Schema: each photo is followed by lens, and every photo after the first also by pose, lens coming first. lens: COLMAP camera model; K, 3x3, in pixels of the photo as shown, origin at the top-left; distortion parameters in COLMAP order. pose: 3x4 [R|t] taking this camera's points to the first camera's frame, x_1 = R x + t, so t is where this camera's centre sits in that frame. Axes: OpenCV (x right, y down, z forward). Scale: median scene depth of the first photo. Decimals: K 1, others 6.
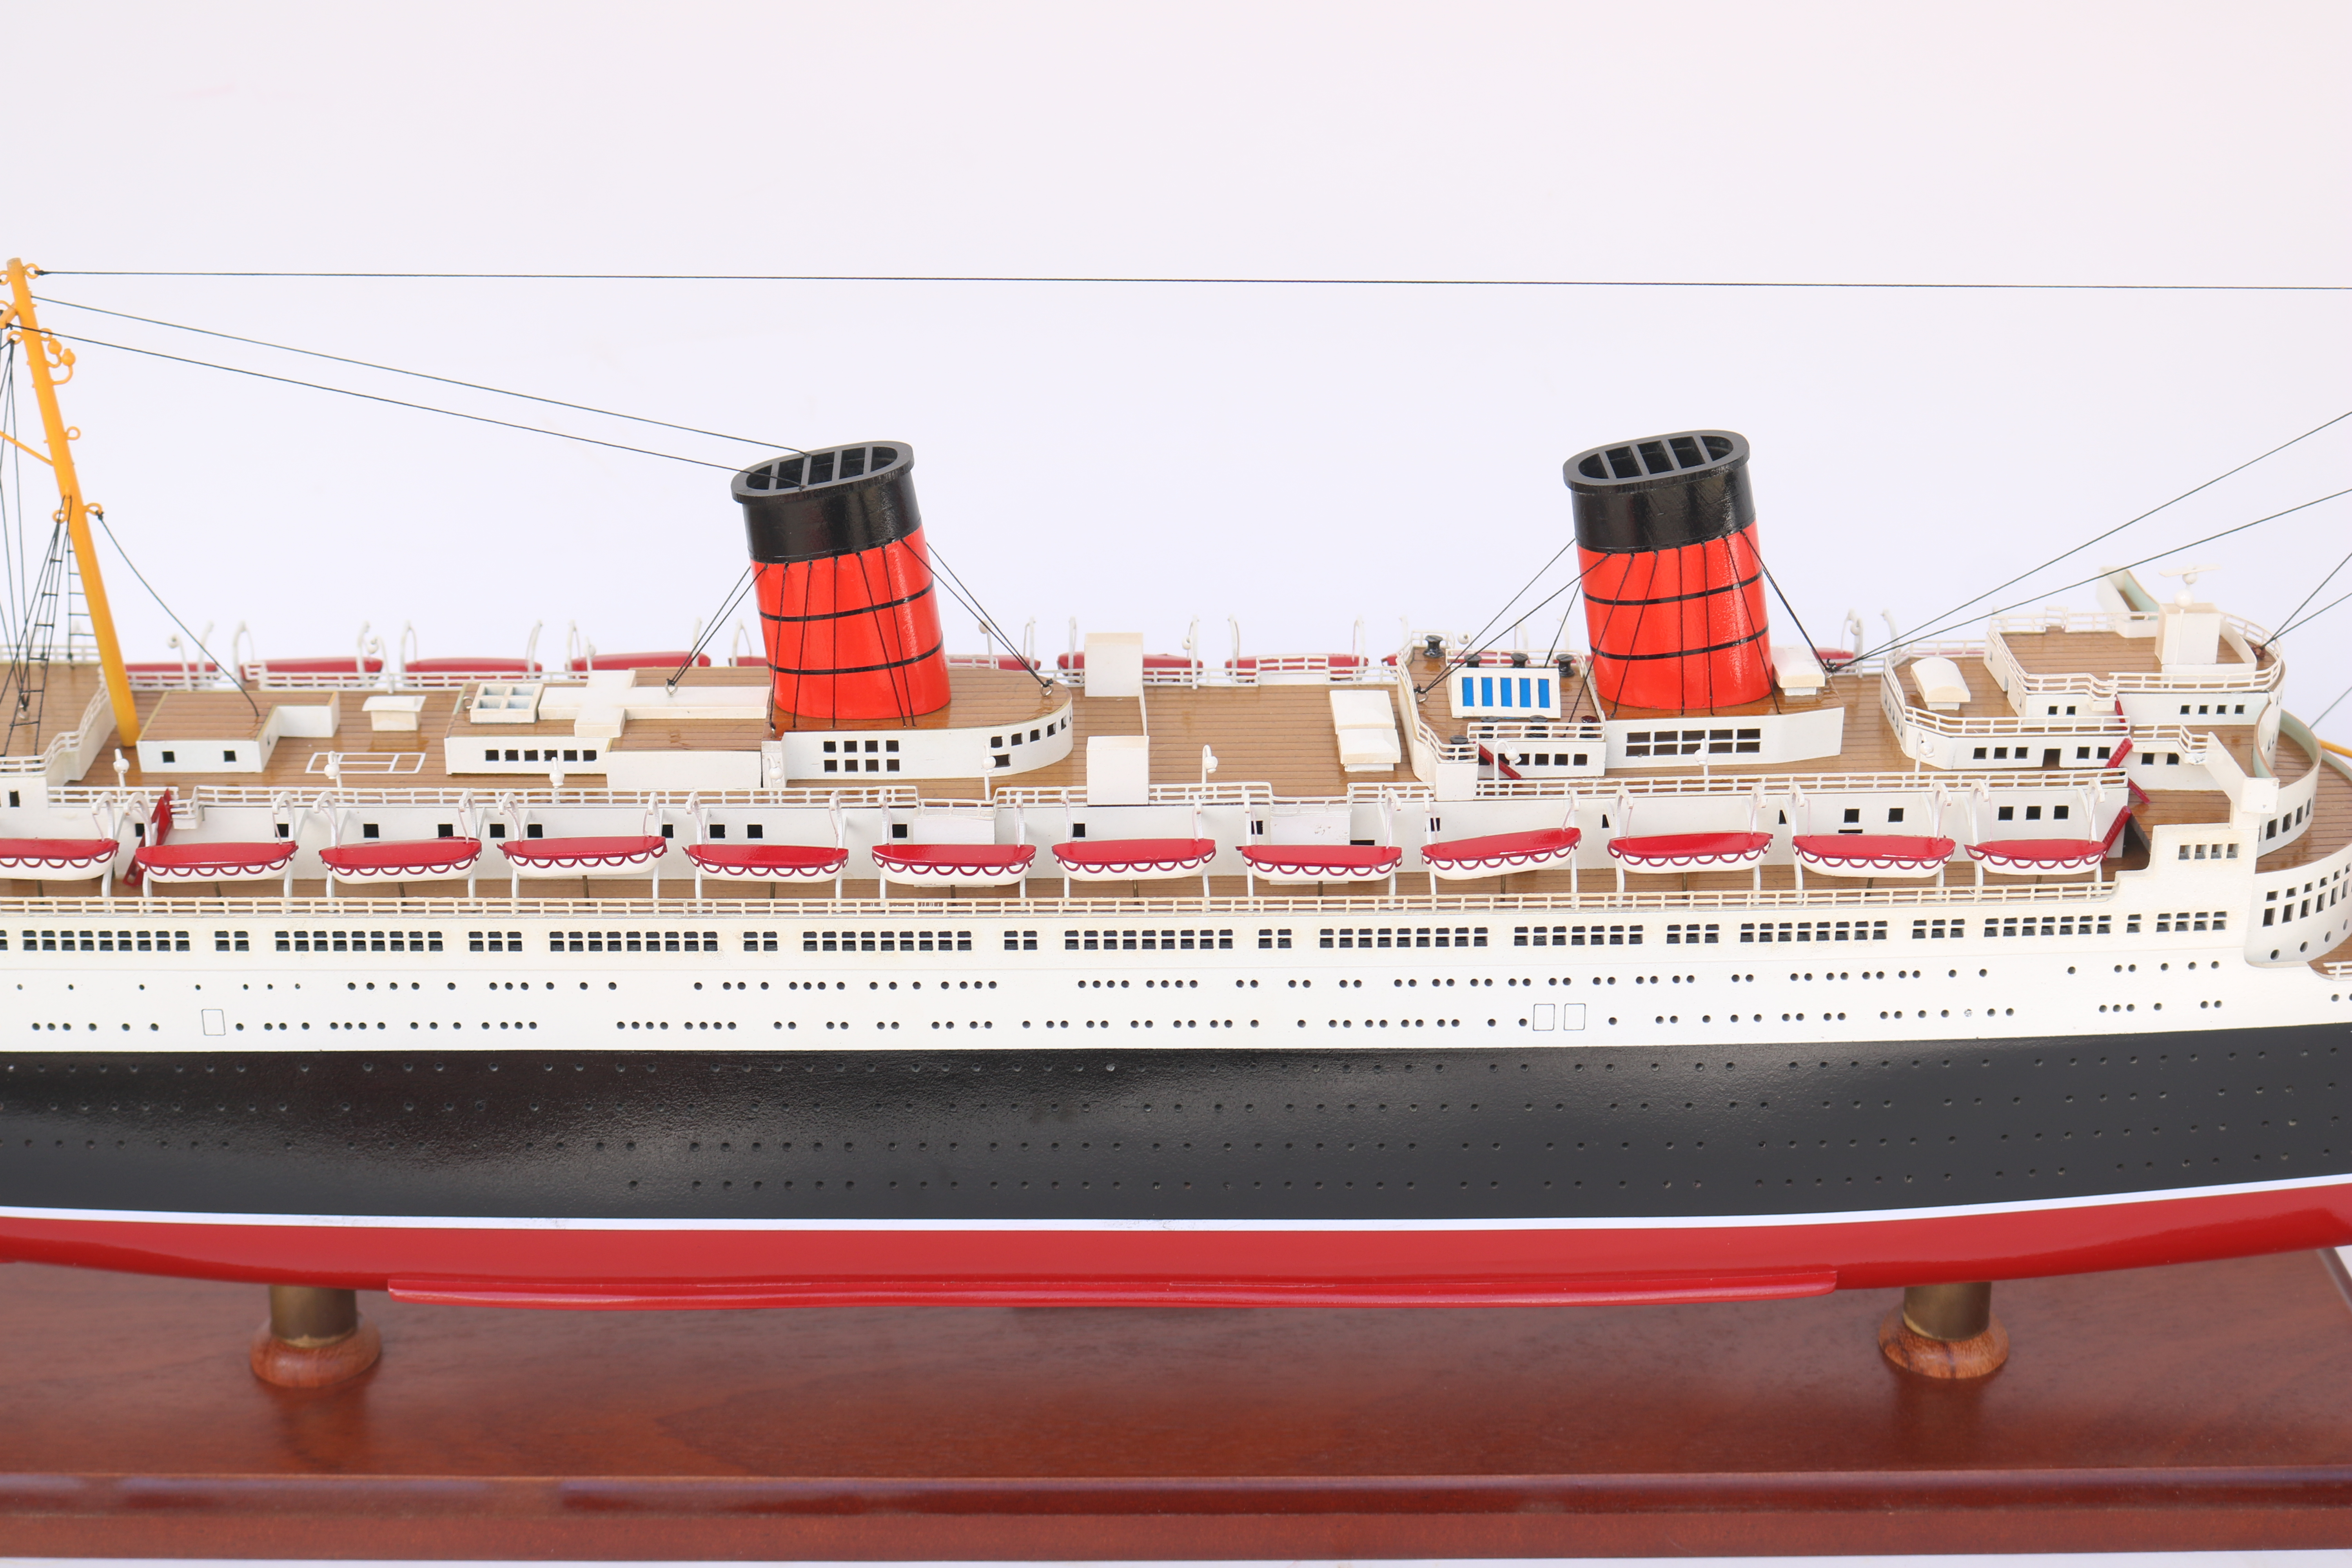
lens RADIAL K [[3712.9, 0, 1165.8], [0, 3712.9, 831.1], [0, 0, 1]] dist [-0.025478, -0.045603]
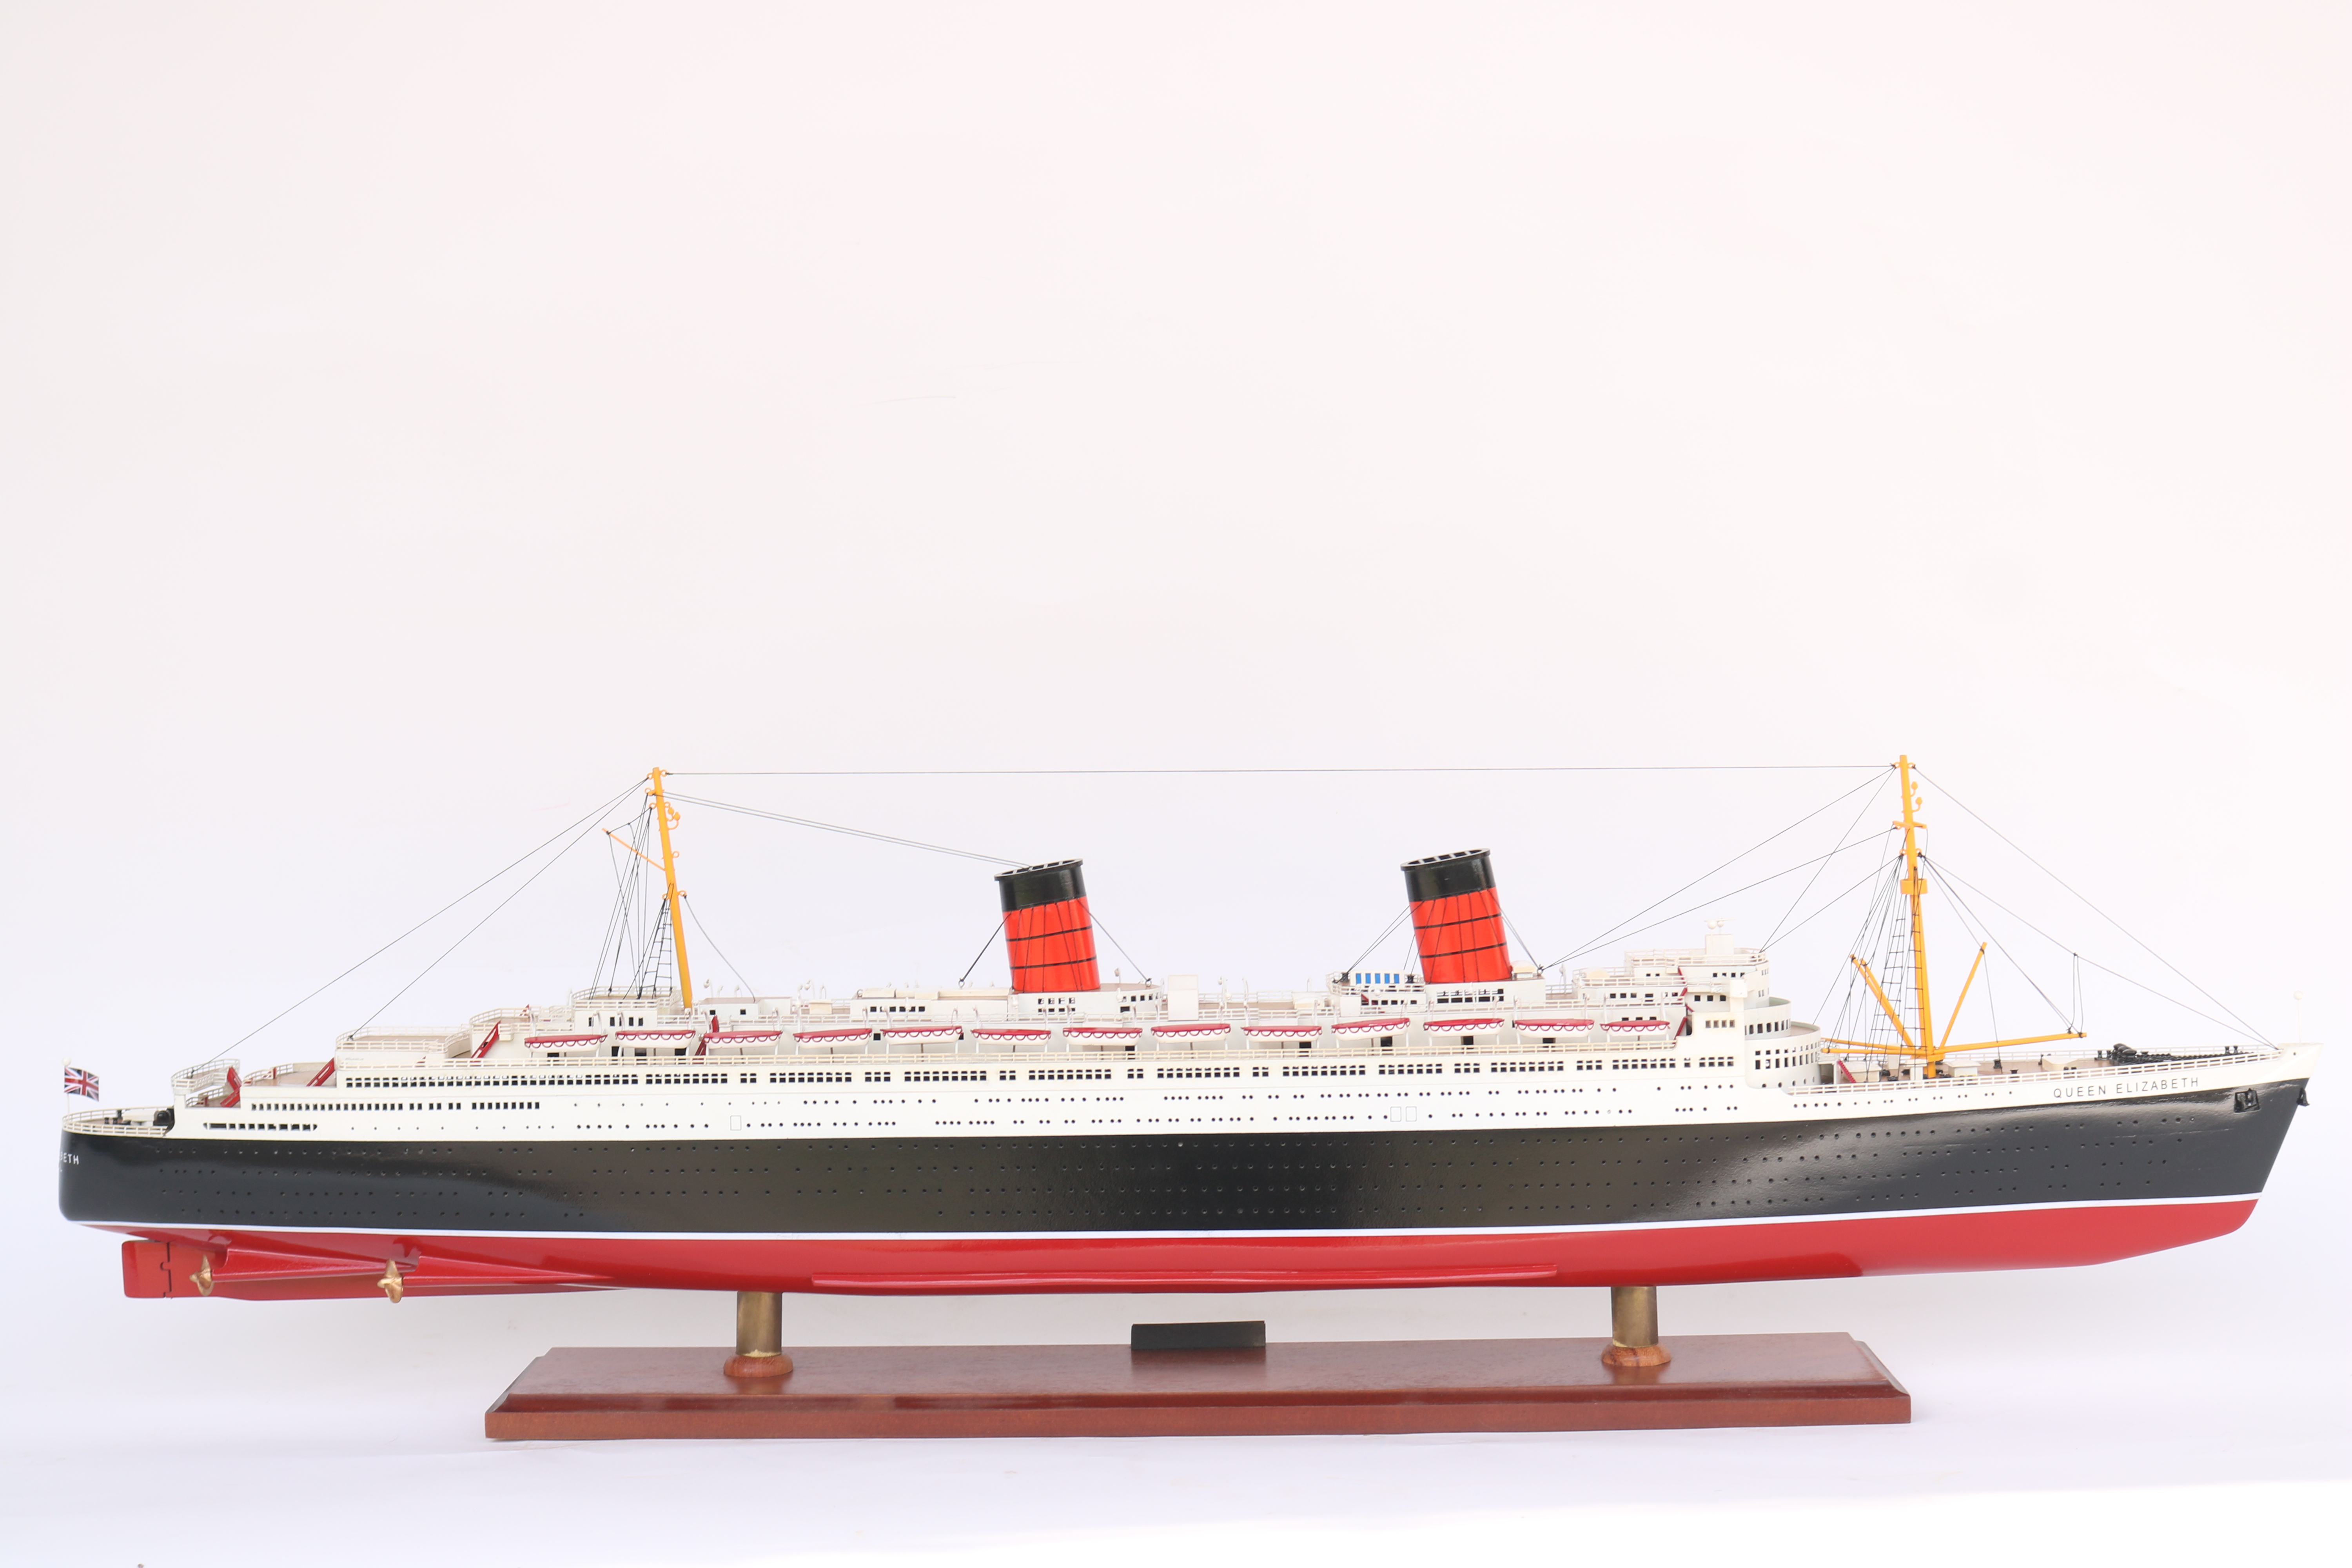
lens RADIAL K [[3712.9, 0, 1165.8], [0, 3712.9, 831.1], [0, 0, 1]] dist [-0.025478, -0.045603]
pose [[0.999507, -0.015085, -0.027542, 0.034983], [0.004592, 0.937854, -0.346999, 0.601225], [0.031065, 0.346702, 0.937461, -0.937220]]
